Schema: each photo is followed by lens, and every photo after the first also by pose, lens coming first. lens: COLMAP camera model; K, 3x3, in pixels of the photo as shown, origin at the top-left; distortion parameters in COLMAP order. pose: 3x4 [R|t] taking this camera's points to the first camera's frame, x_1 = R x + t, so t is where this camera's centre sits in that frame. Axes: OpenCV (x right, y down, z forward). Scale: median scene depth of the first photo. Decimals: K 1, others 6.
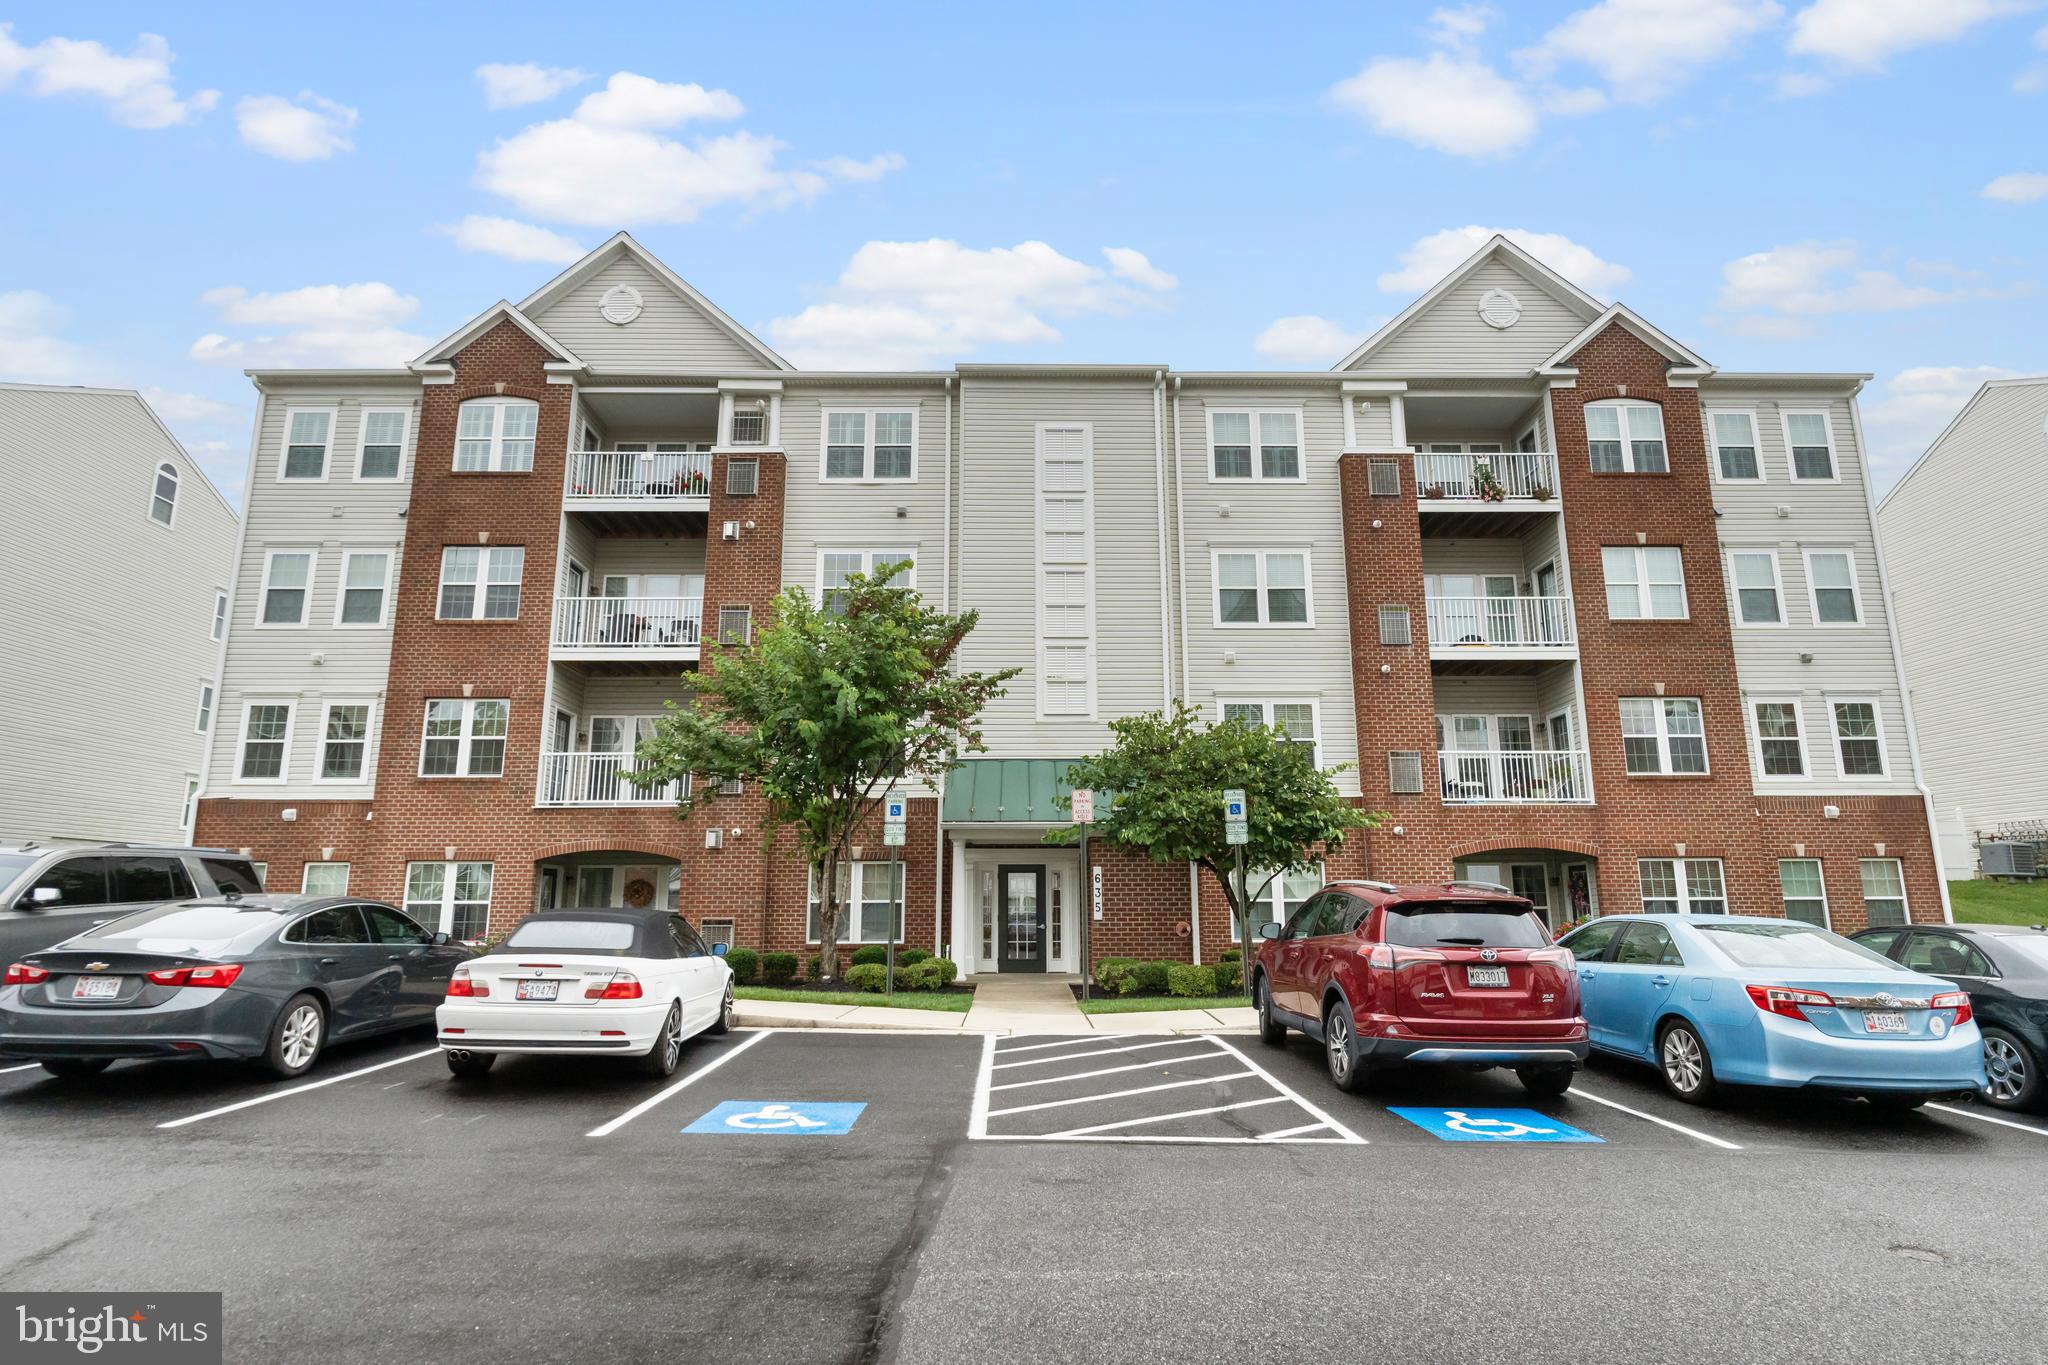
lens RADIAL K [[1096.8, 0, 1027.9], [0, 1096.8, 677.9], [0, 0, 1]] dist [0.002144, 0.000020]
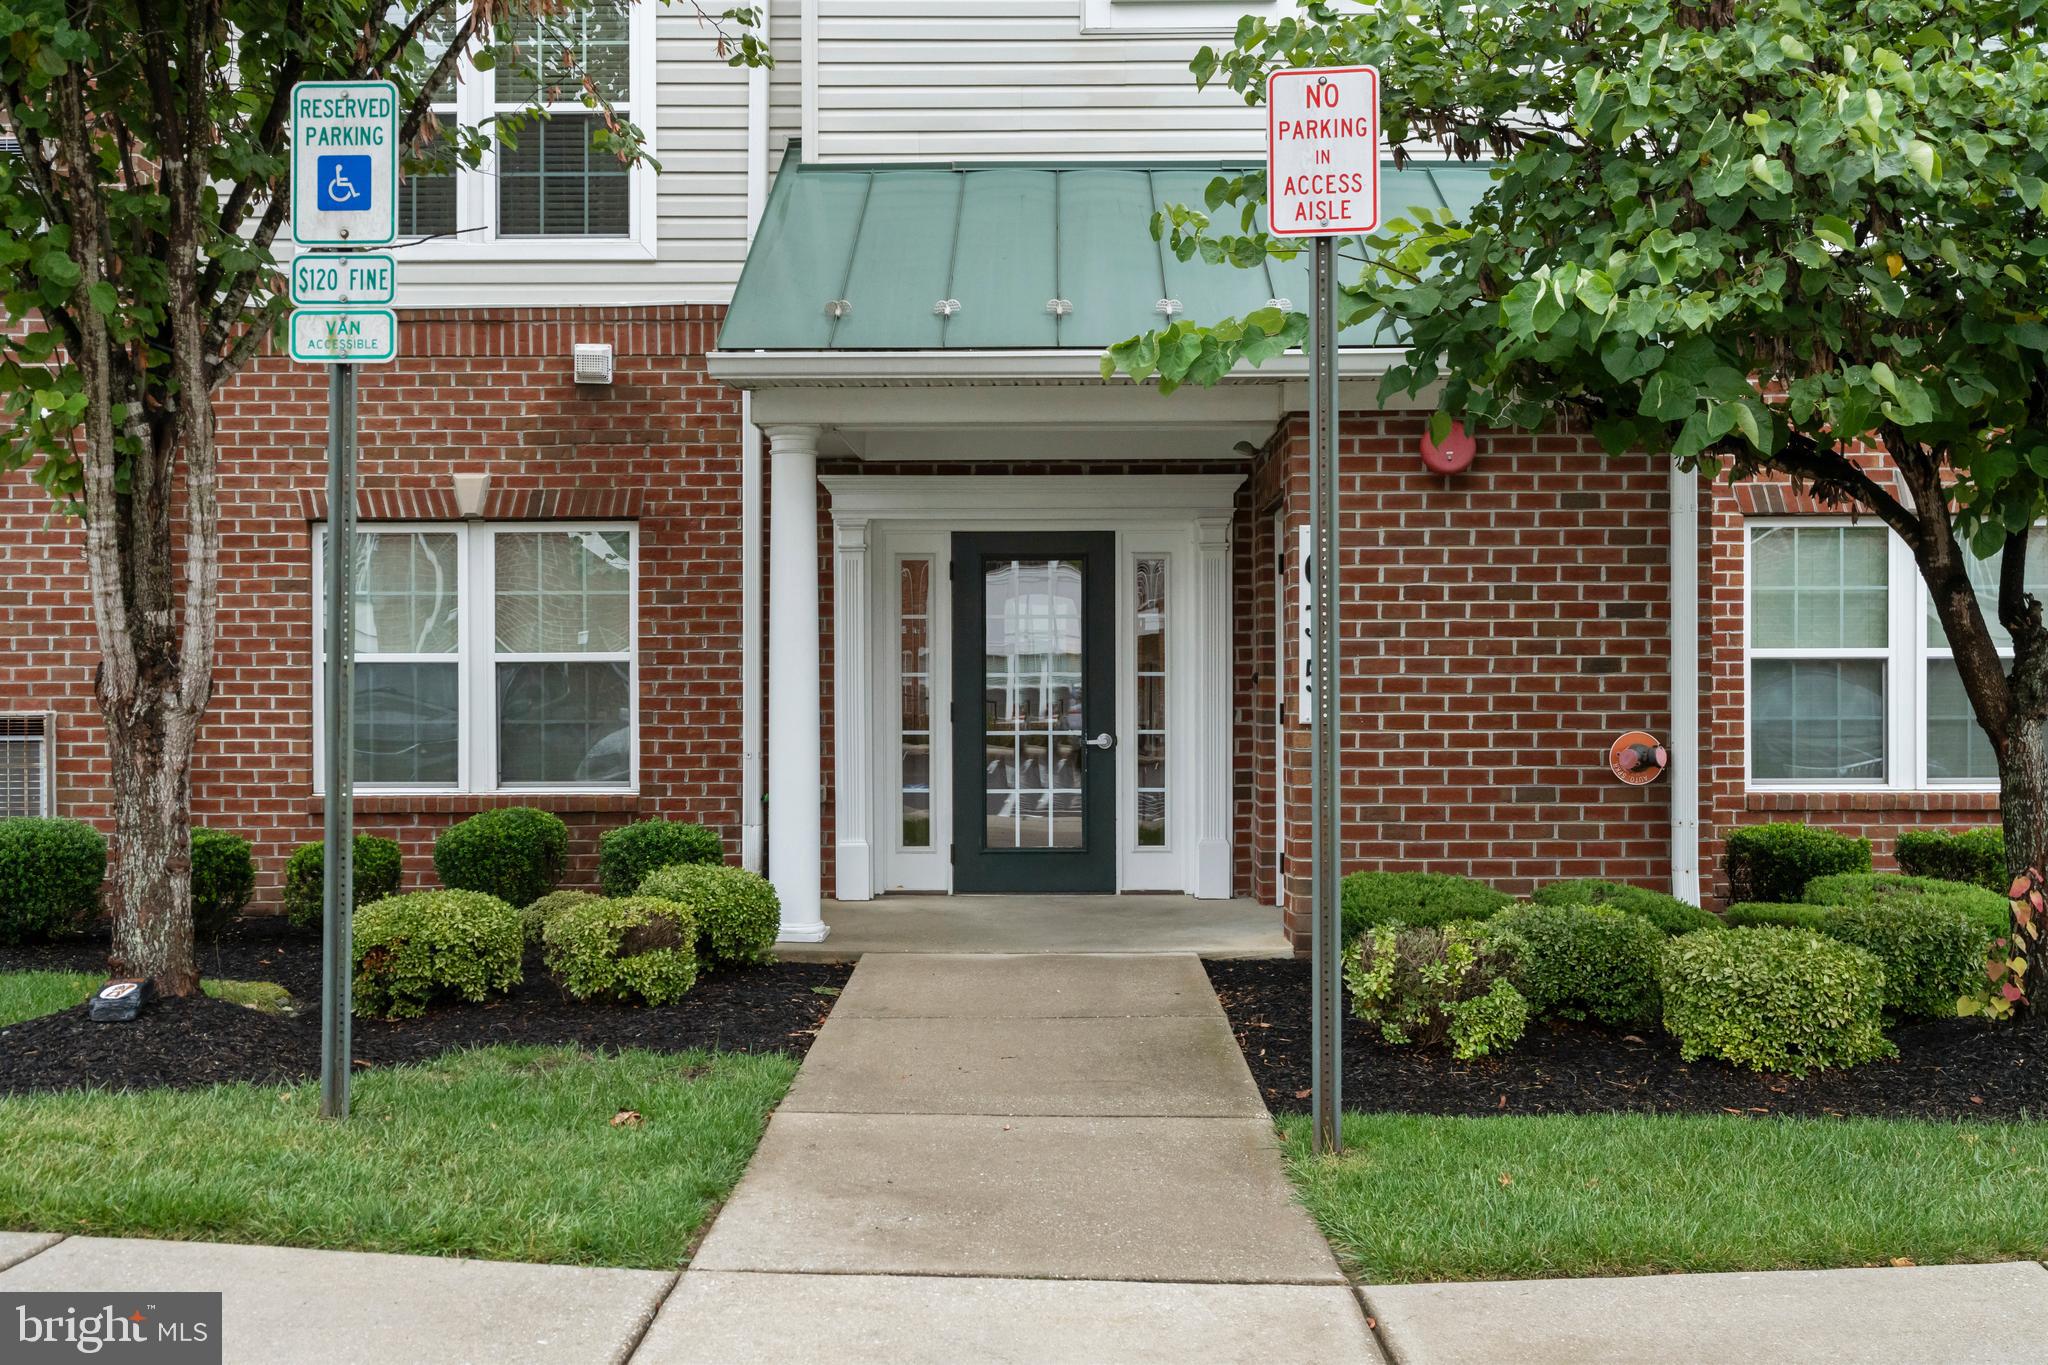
lens RADIAL K [[1946.0, 0, 1024.3], [0, 1946.0, 679.4], [0, 0, 1]] dist [0.001775, 0.000000]
pose [[0.999669, 0.000390, -0.025724, 0.005708], [0.004903, 0.978672, 0.205369, 0.104170], [0.025256, -0.205427, 0.978347, 0.497298]]
